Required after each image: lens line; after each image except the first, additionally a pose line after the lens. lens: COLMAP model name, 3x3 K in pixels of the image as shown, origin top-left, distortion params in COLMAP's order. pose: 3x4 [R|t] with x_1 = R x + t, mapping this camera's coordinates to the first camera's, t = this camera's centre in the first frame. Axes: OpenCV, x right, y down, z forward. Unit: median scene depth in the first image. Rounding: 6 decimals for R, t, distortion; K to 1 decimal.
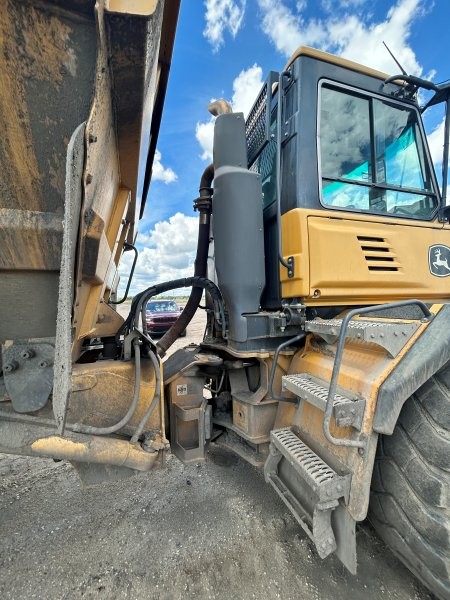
lens RADIAL K [[241.4, 0, 224.1], [0, 241.4, 300.1], [0, 0, 1]] dist [-0.001095, 0.000656]
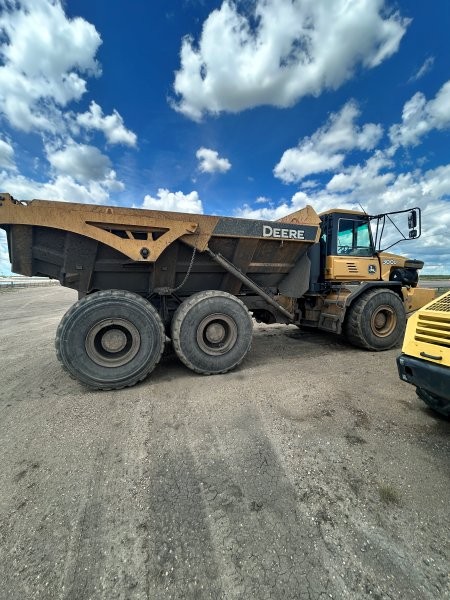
lens RADIAL K [[242.0, 0, 223.5], [0, 242.0, 298.6], [0, 0, 1]] dist [-0.002015, 0.000129]
pose [[0.999586, 0.028053, -0.006442, -1.299002], [-0.027454, 0.996468, 0.079363, 0.034942], [0.008646, -0.079154, 0.996825, -2.760131]]
